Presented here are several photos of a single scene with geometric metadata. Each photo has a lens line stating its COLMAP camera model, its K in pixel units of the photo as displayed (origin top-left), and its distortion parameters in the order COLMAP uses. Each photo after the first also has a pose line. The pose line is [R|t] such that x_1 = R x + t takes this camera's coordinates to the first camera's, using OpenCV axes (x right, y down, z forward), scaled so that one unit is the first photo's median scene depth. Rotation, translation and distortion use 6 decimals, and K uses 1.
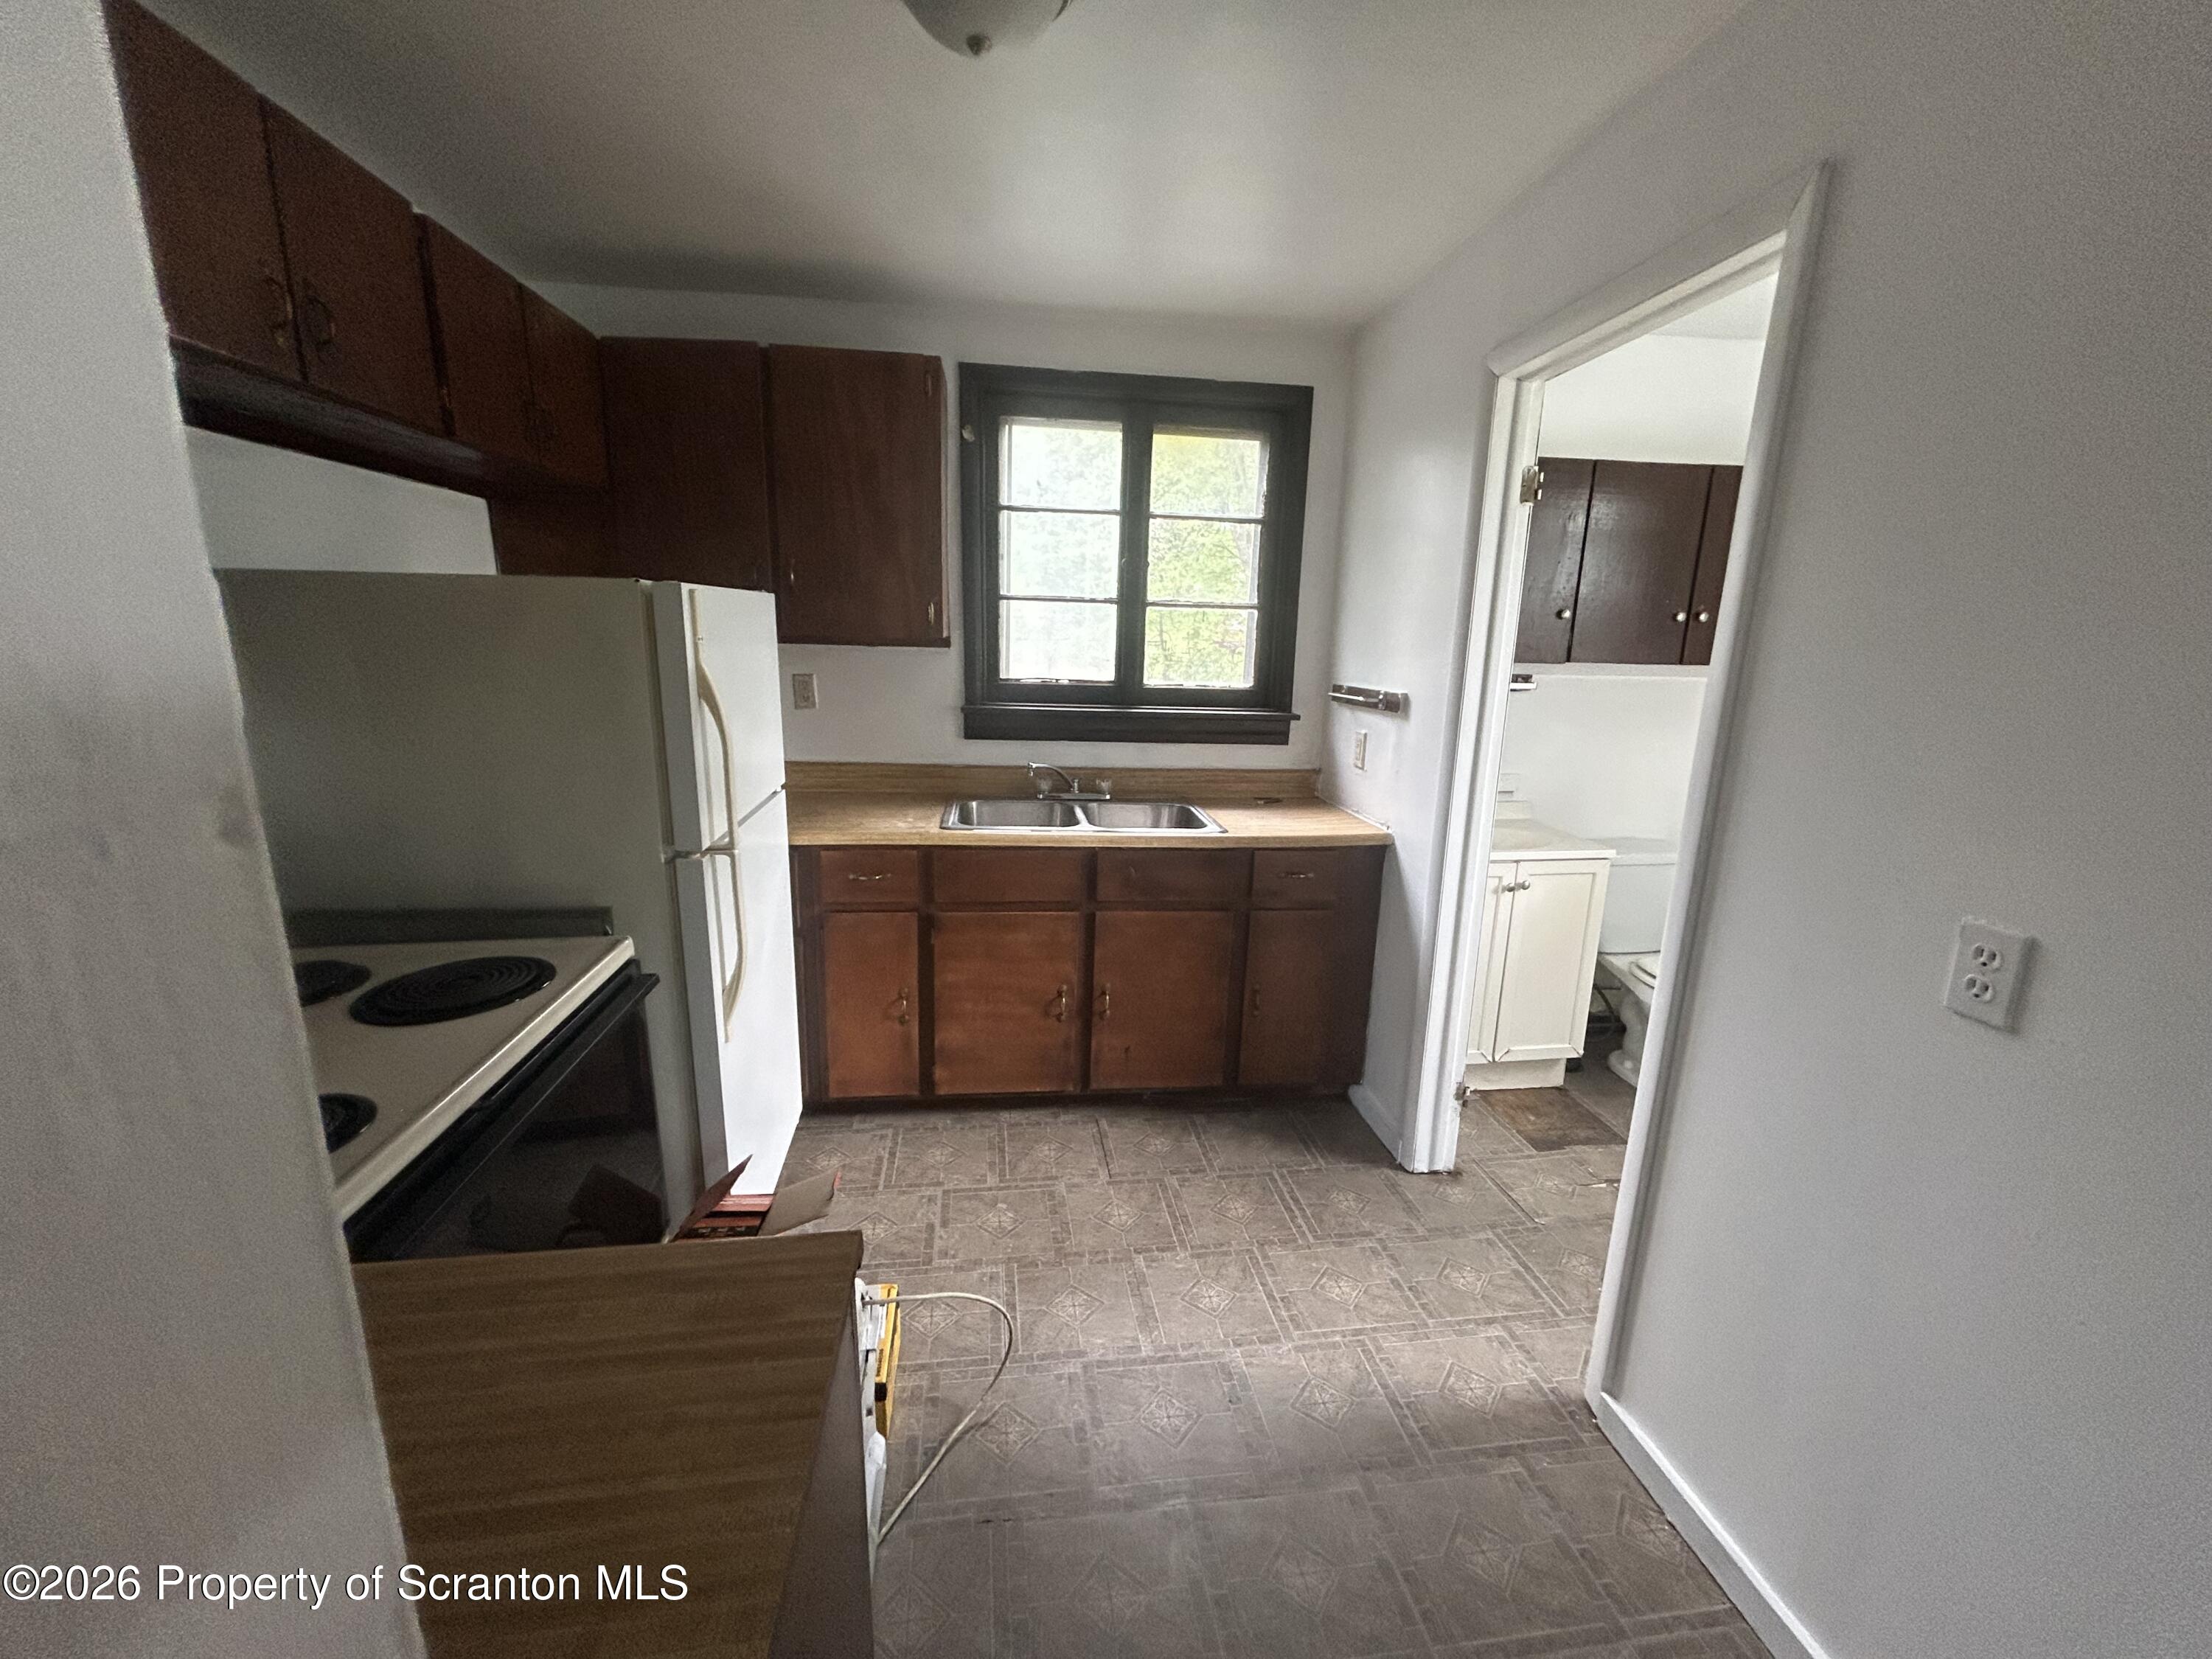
lens RADIAL K [[892.8, 0, 1106.4], [0, 892.8, 822.2], [0, 0, 1]] dist [0.000654, 0.001466]
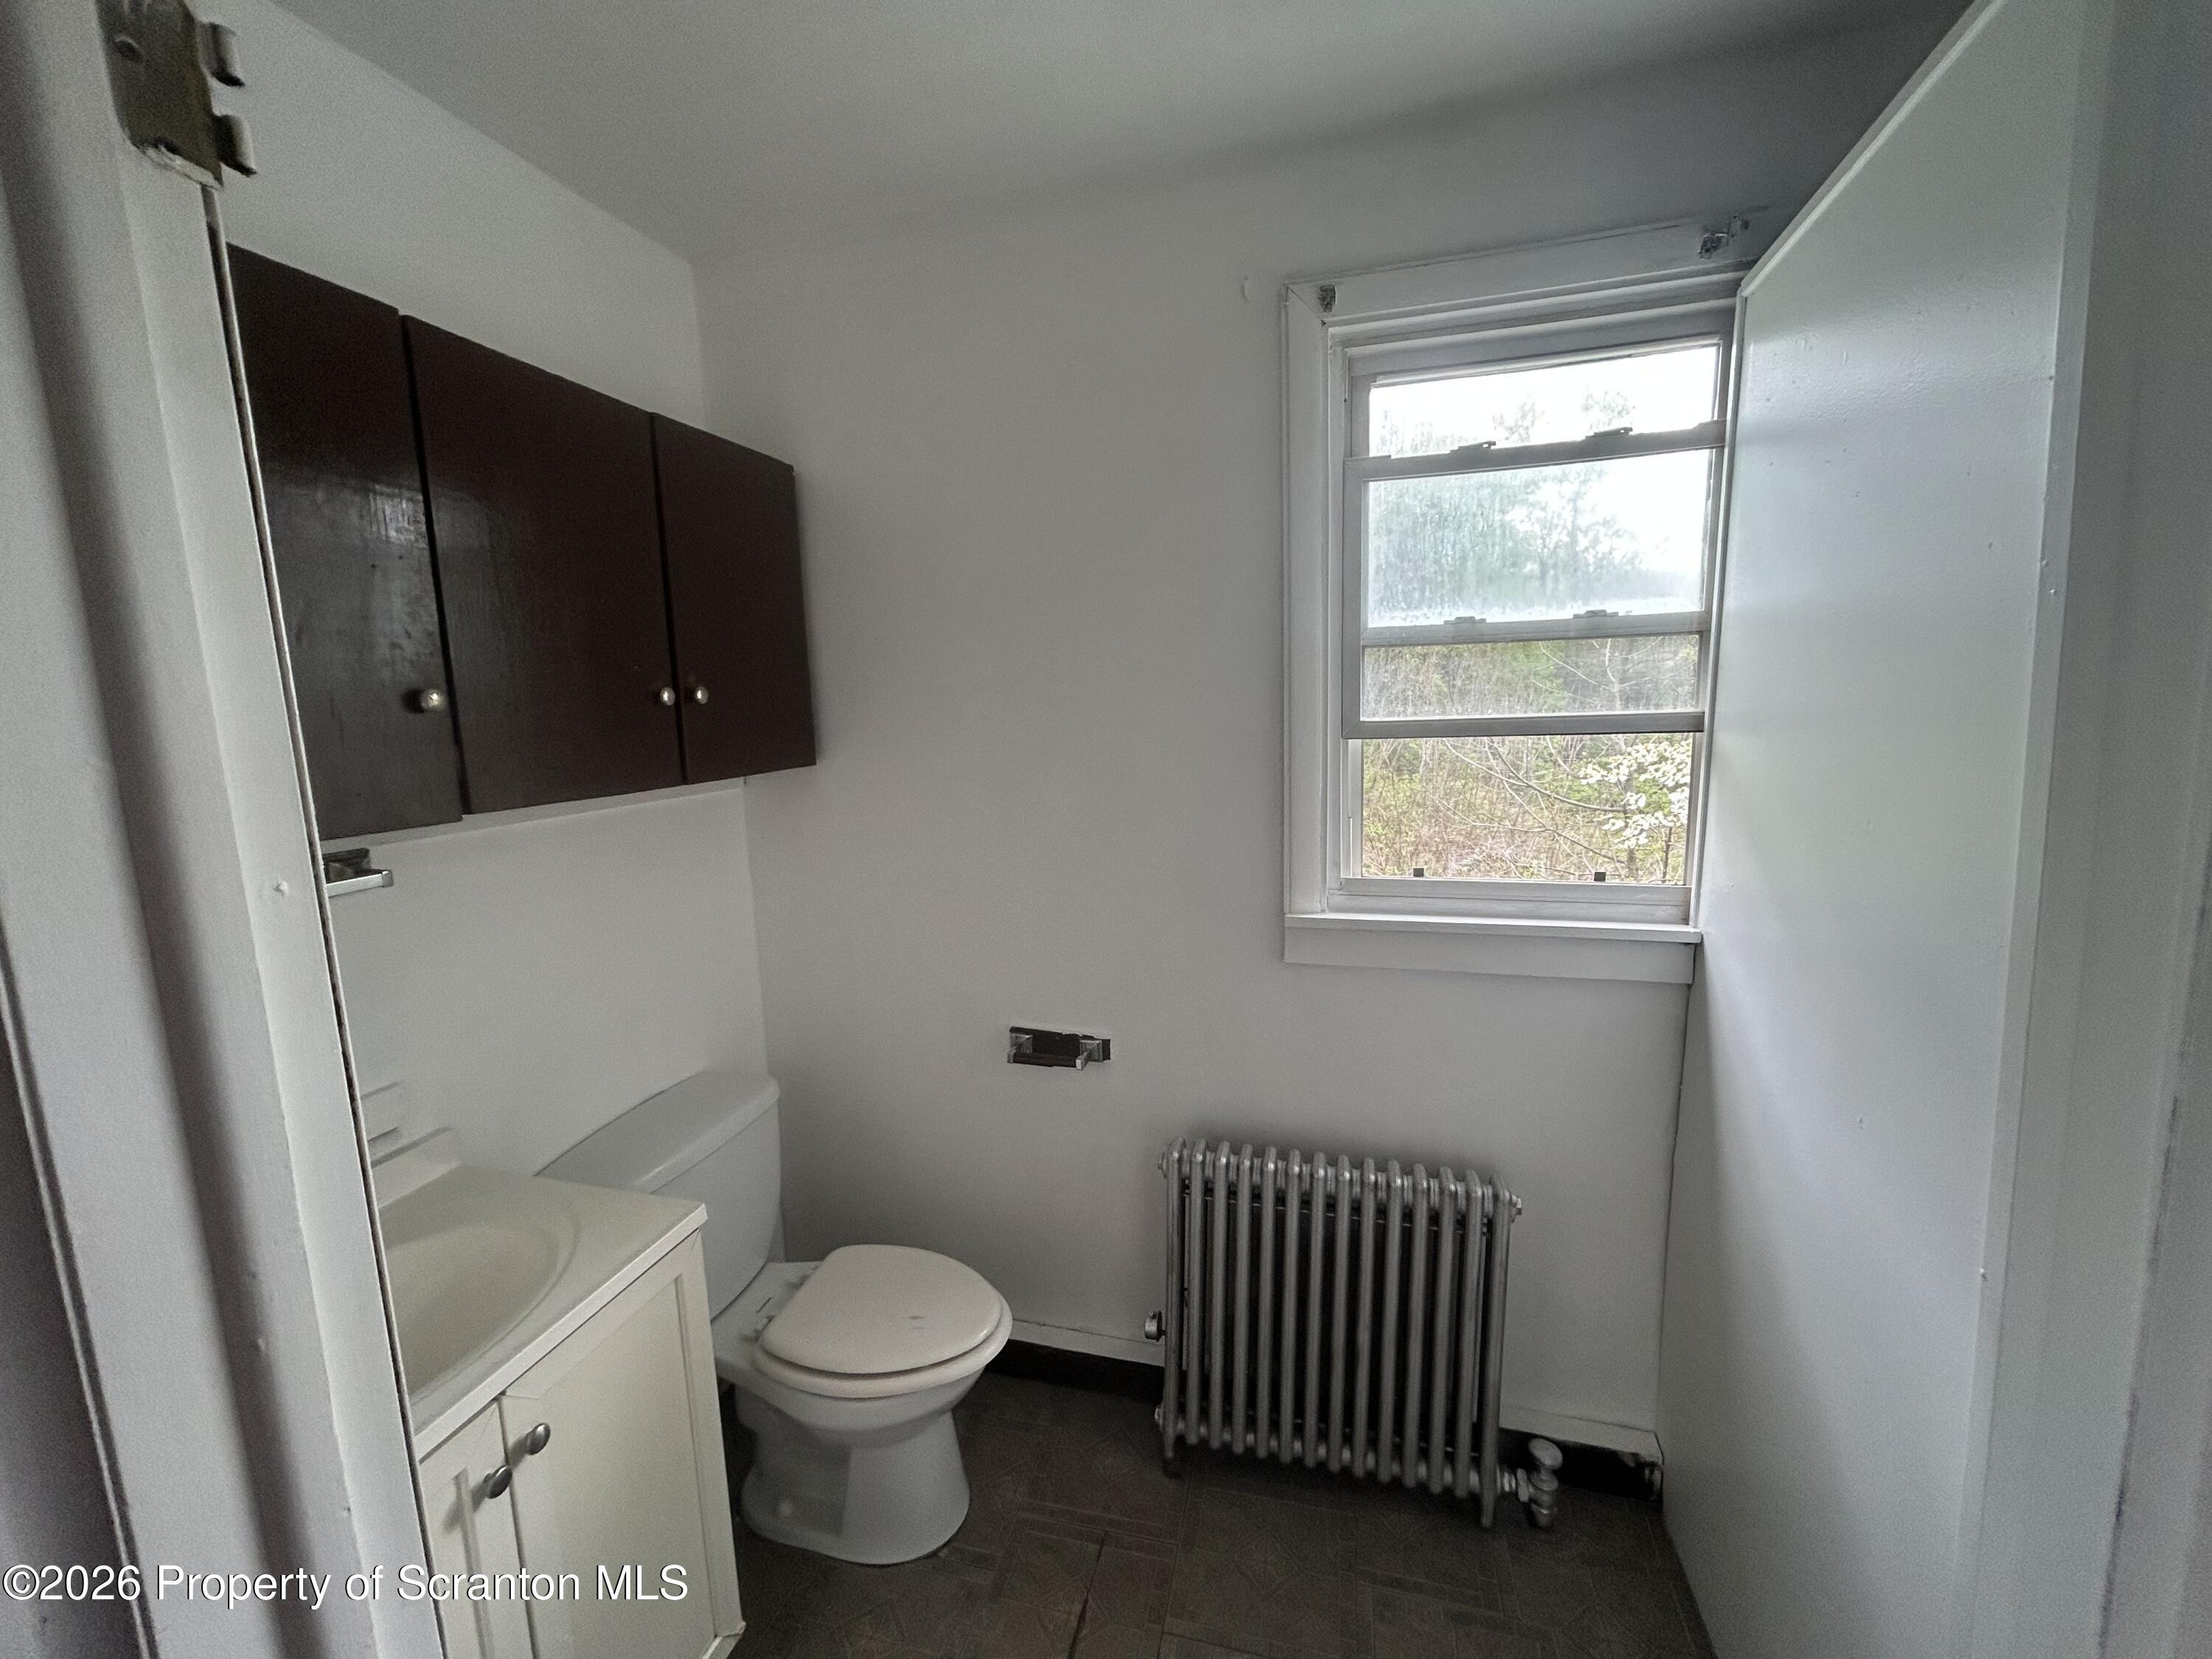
lens RADIAL K [[892.8, 0, 1097.1], [0, 892.8, 826.9], [0, 0, 1]] dist [0.000654, 0.001466]
pose [[0.401940, -0.166918, 0.900324, 0.269568], [0.243709, 0.967280, 0.070531, -0.135626], [-0.882638, 0.191067, 0.429468, 0.583859]]
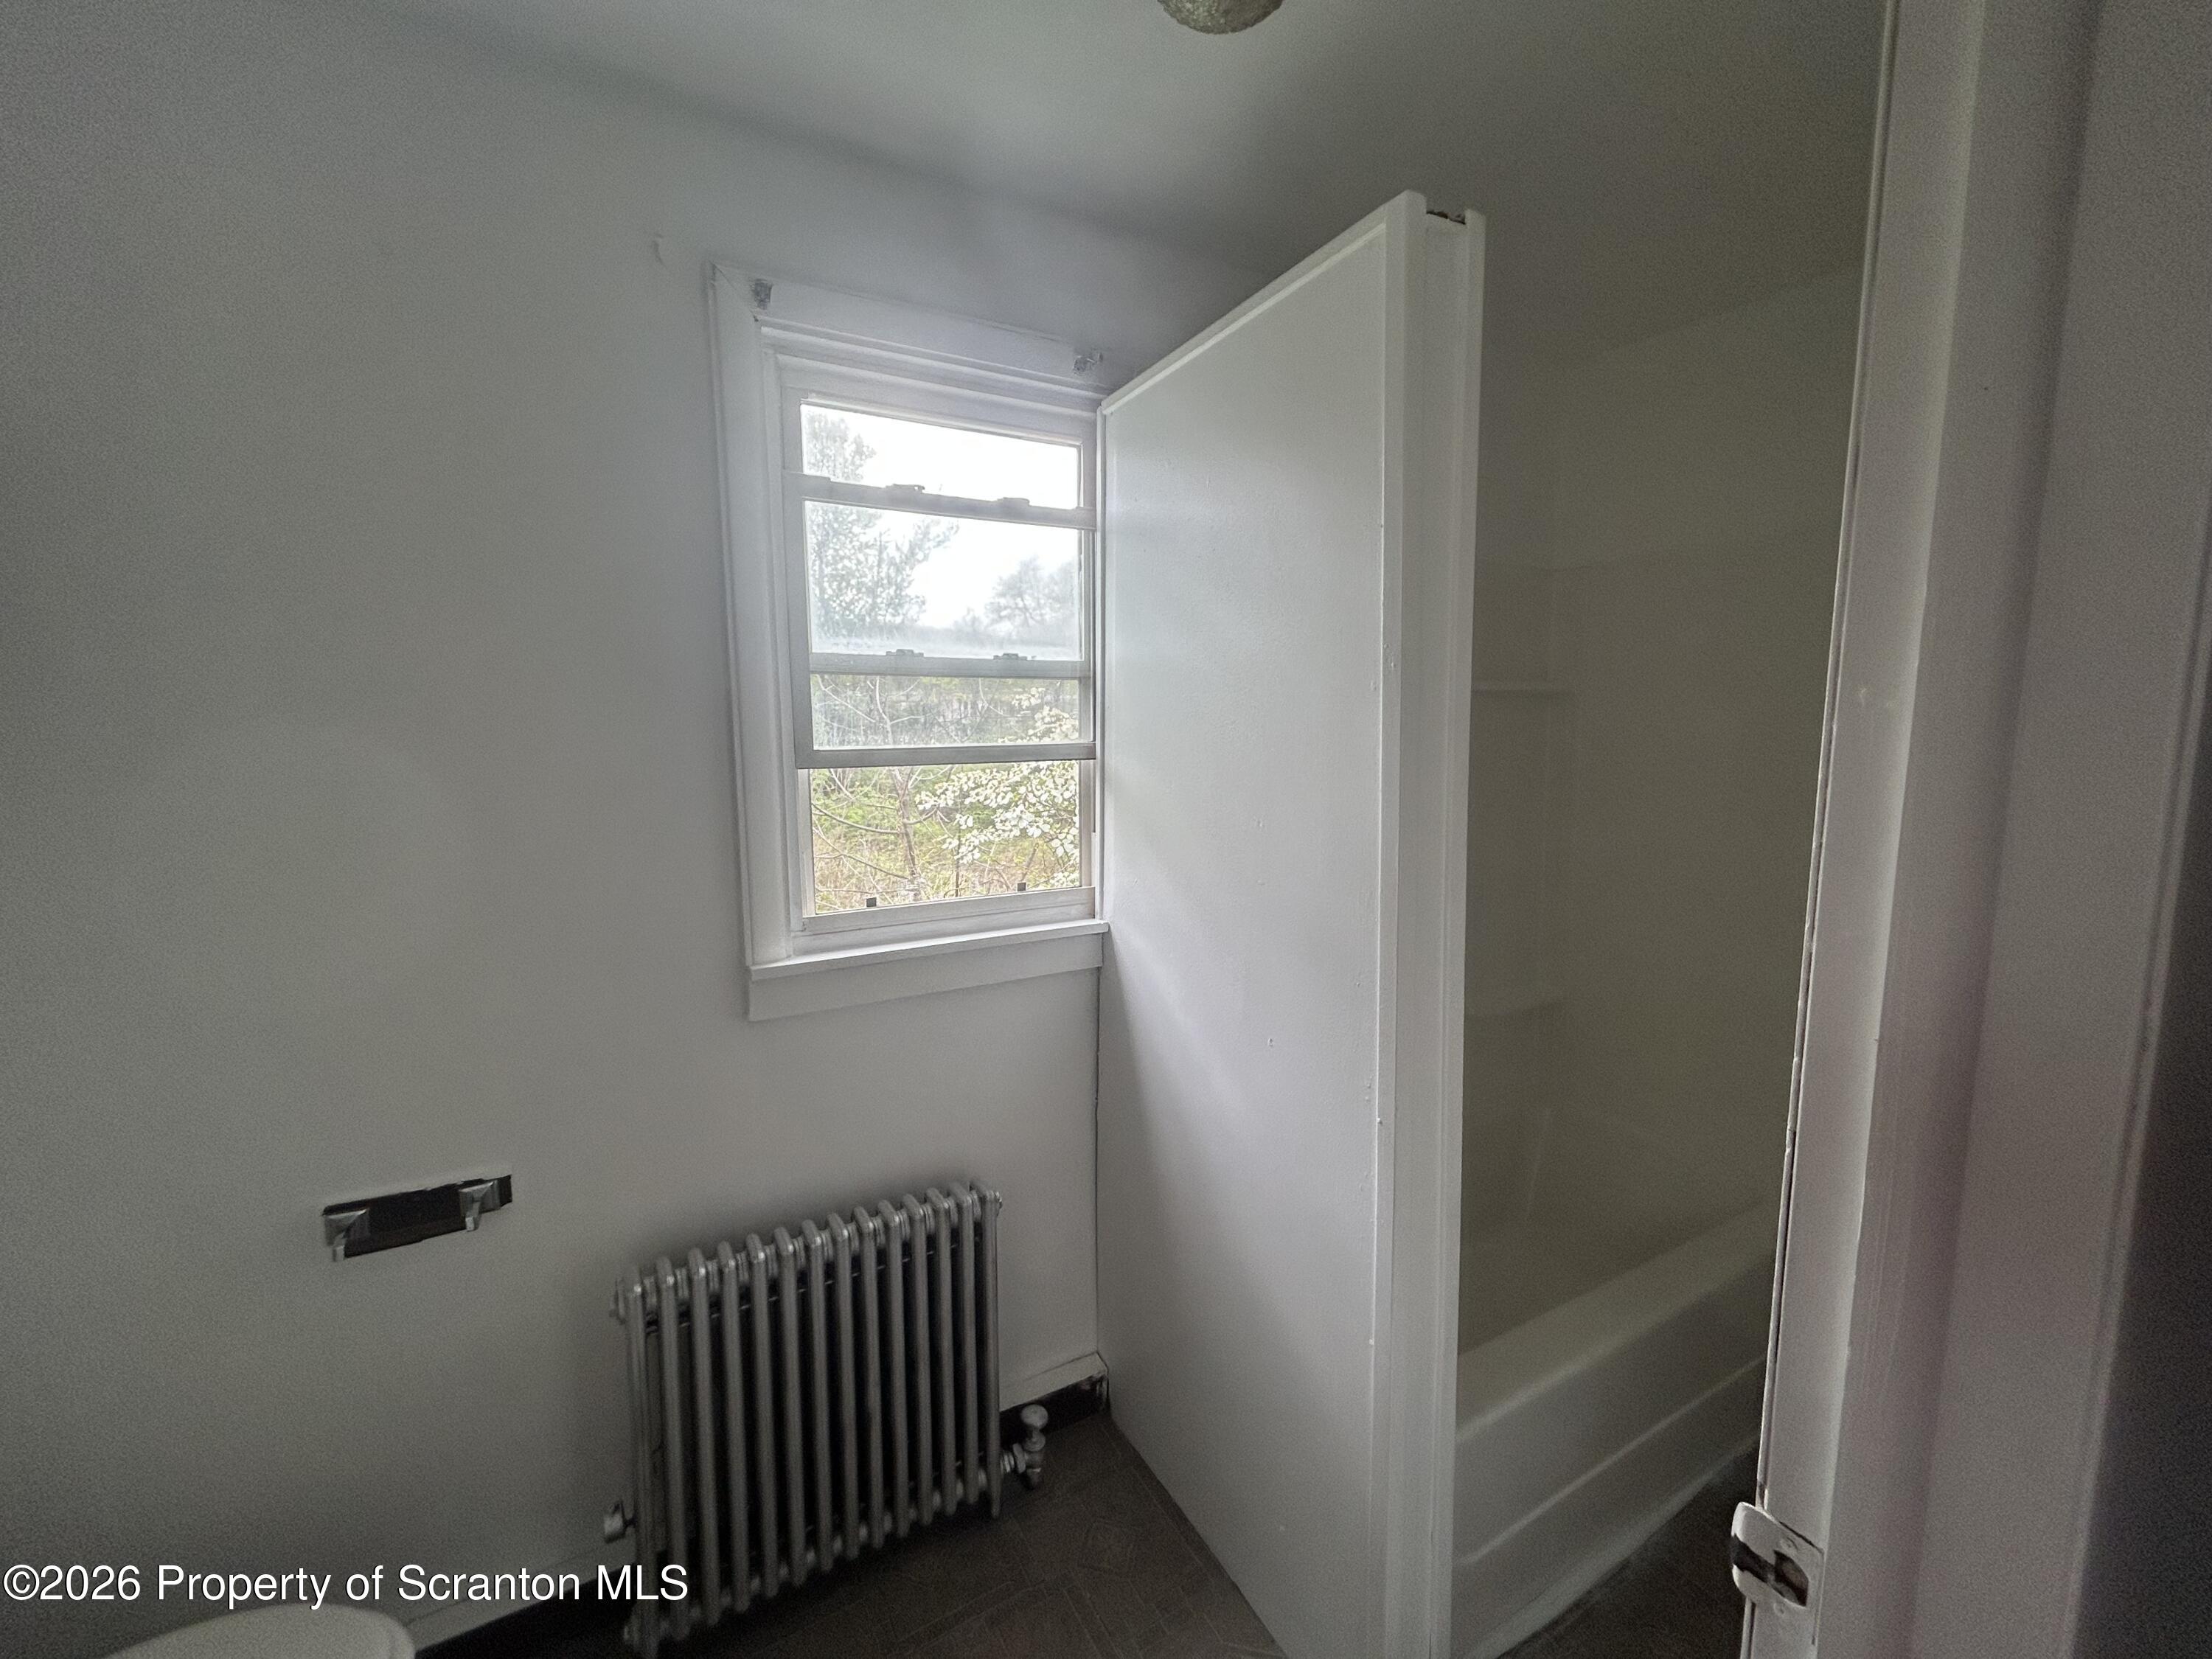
lens RADIAL K [[892.8, 0, 1104.0], [0, 892.8, 828.1], [0, 0, 1]] dist [0.000654, 0.001466]
pose [[-0.365532, -0.135789, 0.920841, 0.329496], [0.202891, 0.953890, 0.221201, -0.192252], [-0.908417, 0.267686, -0.321126, 0.856534]]
